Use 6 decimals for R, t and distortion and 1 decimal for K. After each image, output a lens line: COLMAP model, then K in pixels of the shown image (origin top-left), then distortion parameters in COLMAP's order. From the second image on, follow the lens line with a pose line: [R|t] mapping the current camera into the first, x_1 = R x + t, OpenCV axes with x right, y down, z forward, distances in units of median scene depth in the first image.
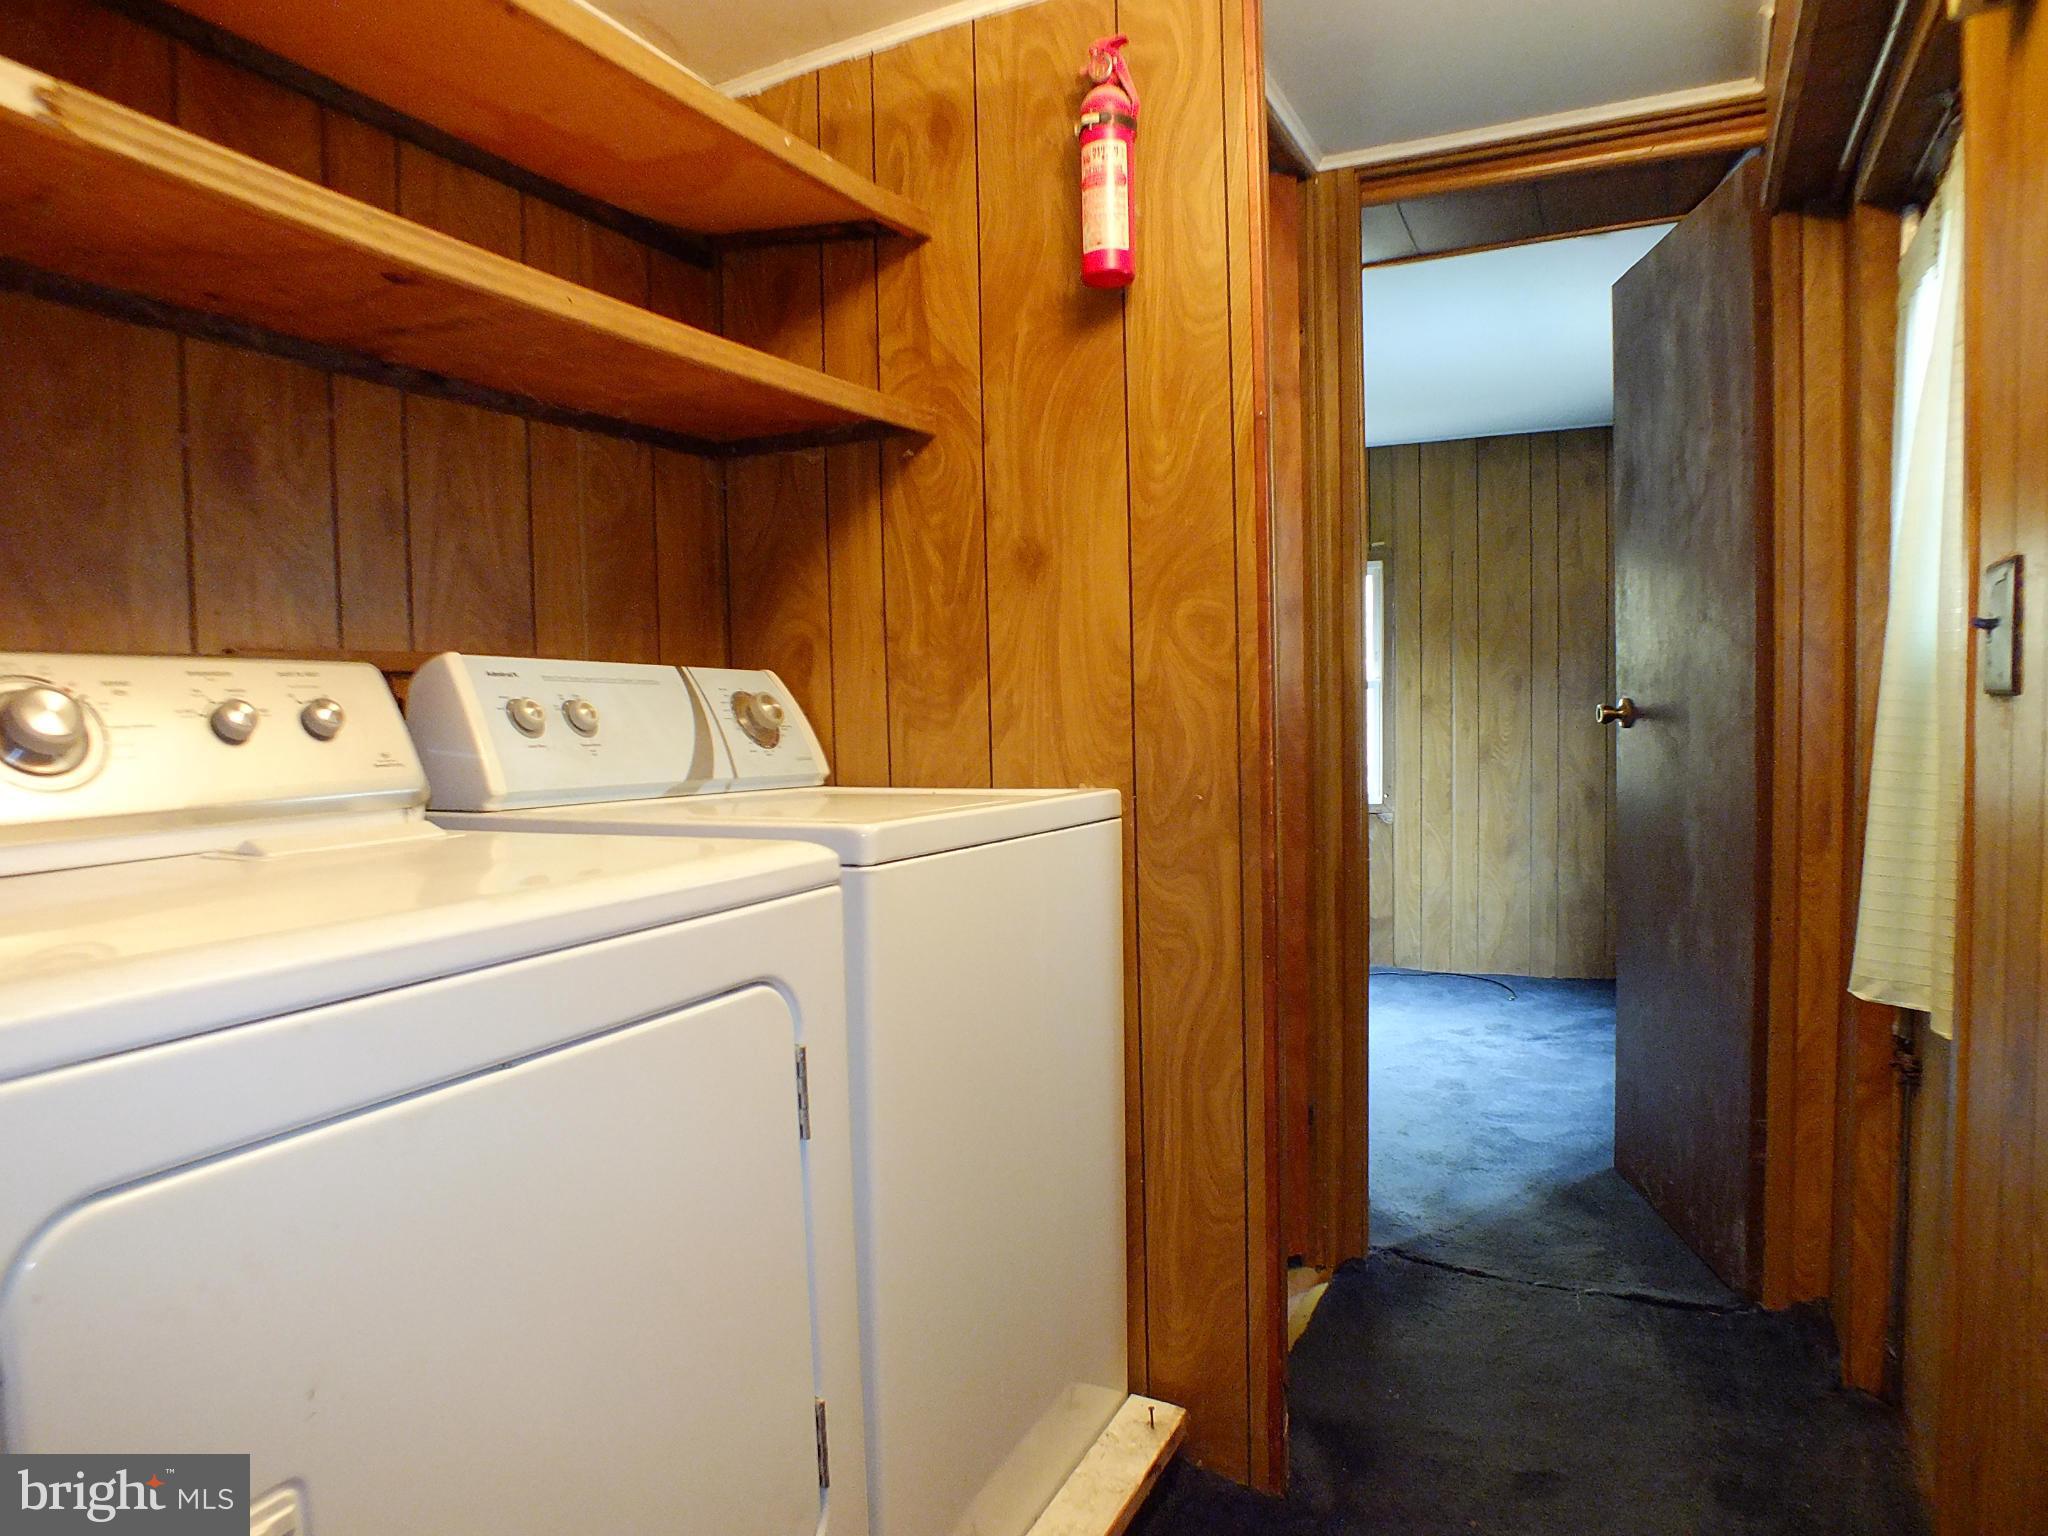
lens RADIAL K [[1306.5, 0, 1013.0], [0, 1306.5, 767.0], [0, 0, 1]] dist [-0.001738, 0.001609]
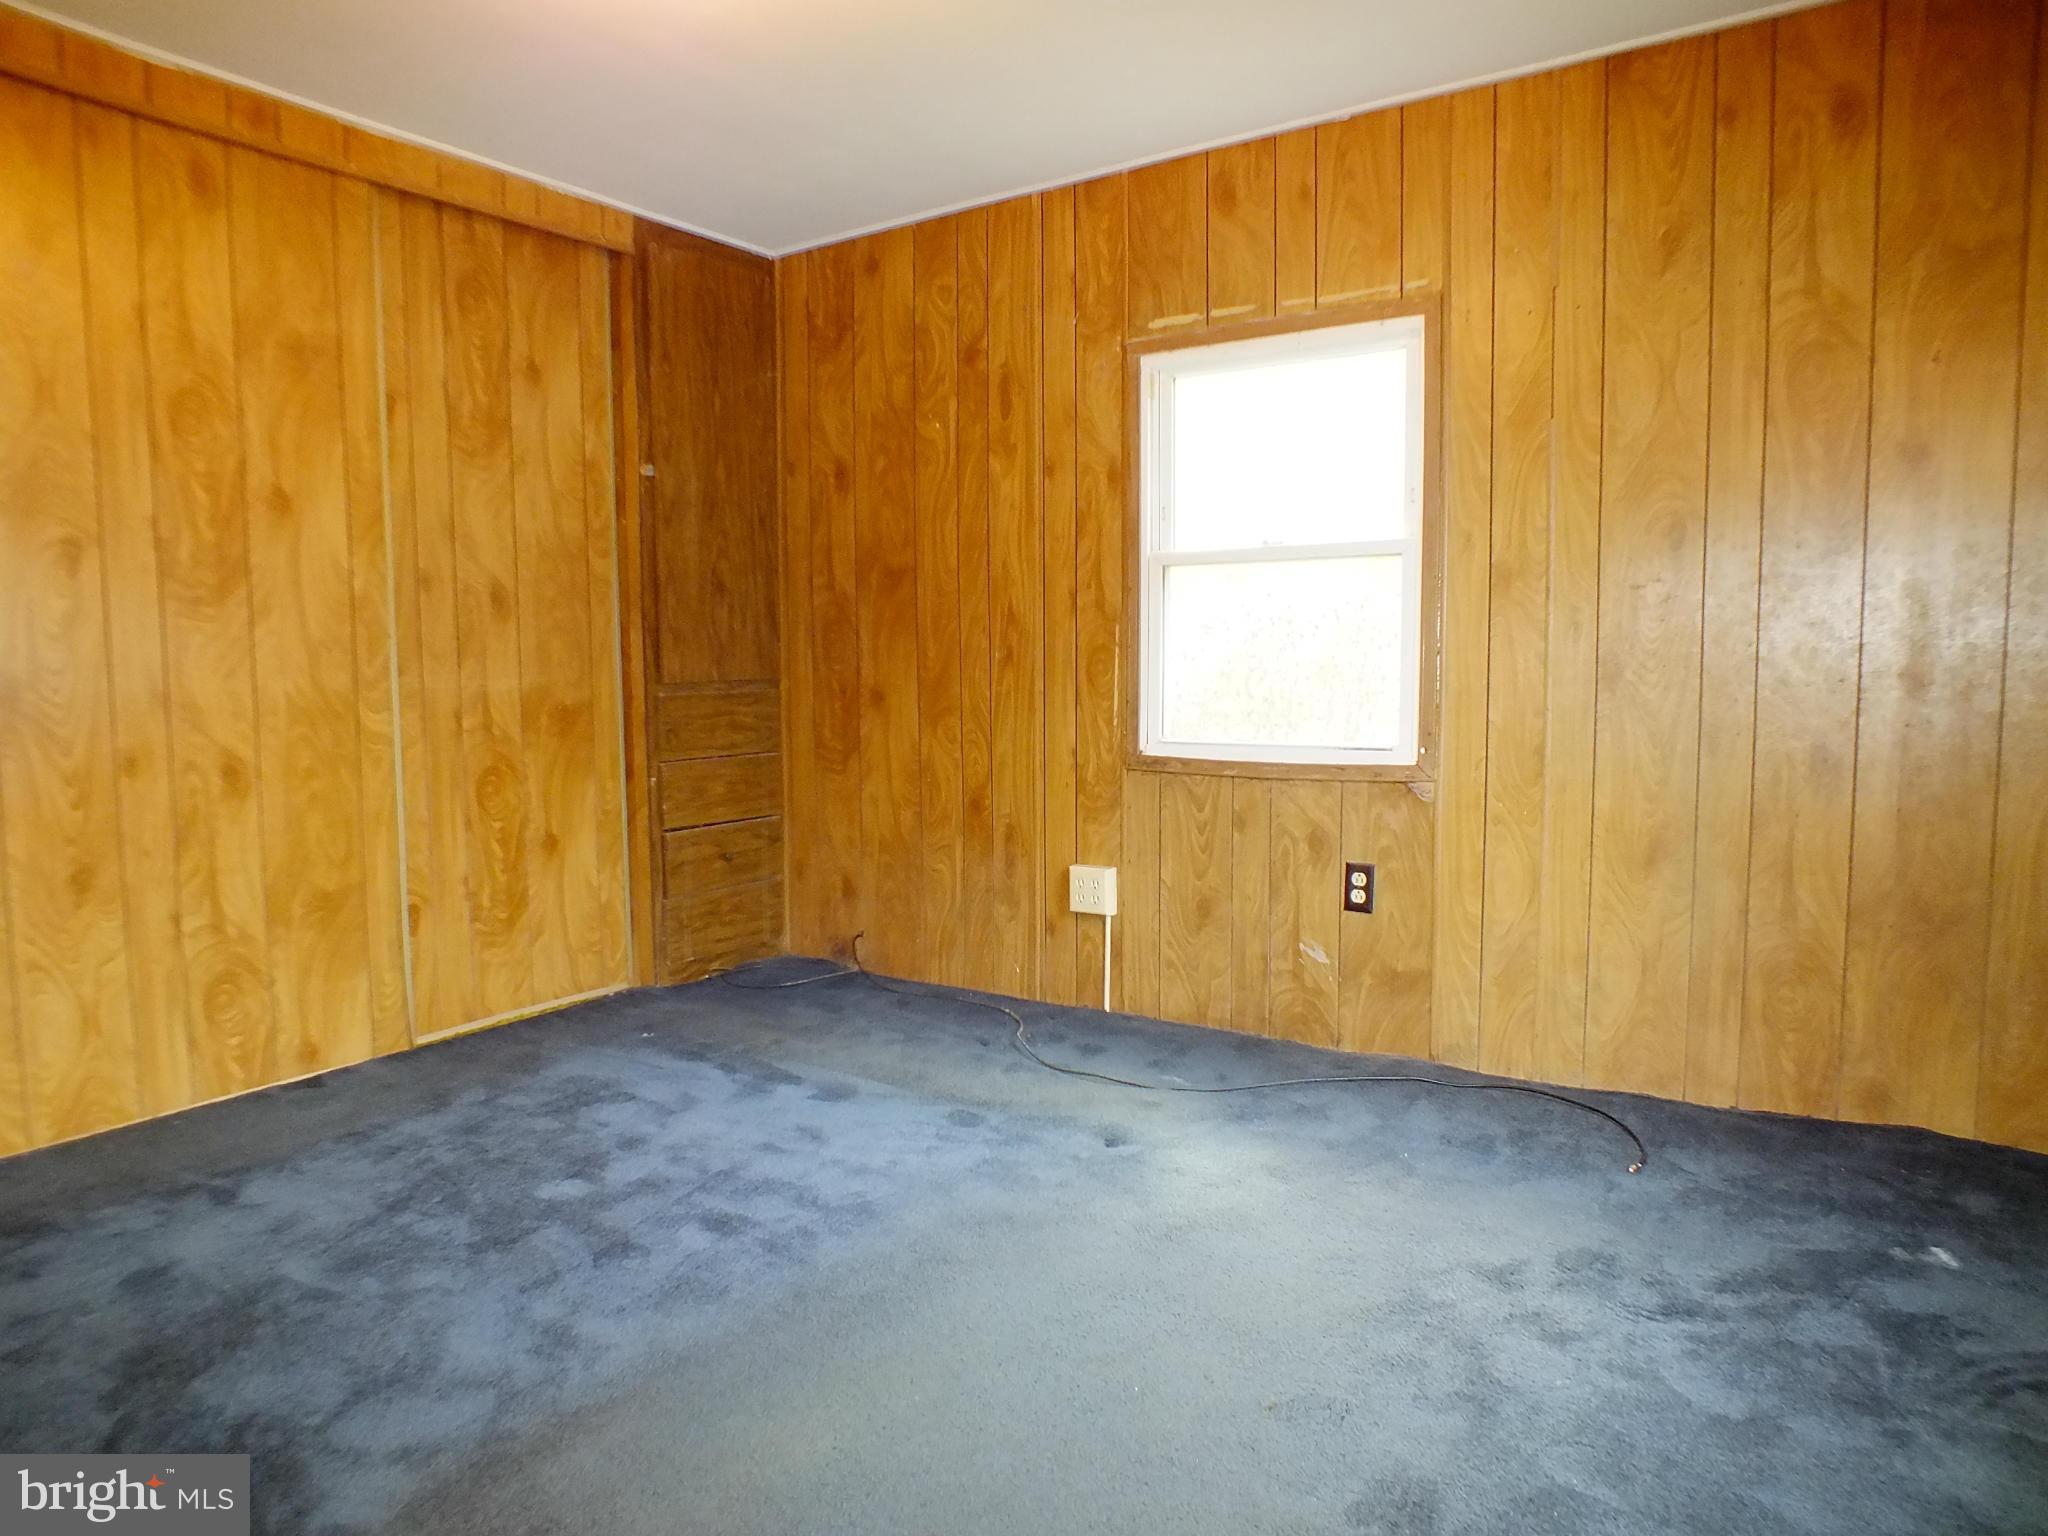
lens RADIAL K [[1306.5, 0, 1021.8], [0, 1306.5, 756.5], [0, 0, 1]] dist [-0.001738, 0.001609]
pose [[0.990979, 0.020135, -0.132499, 0.203671], [-0.016396, 0.999438, 0.029249, 0.011583], [0.133013, -0.026813, 0.990751, 0.460960]]
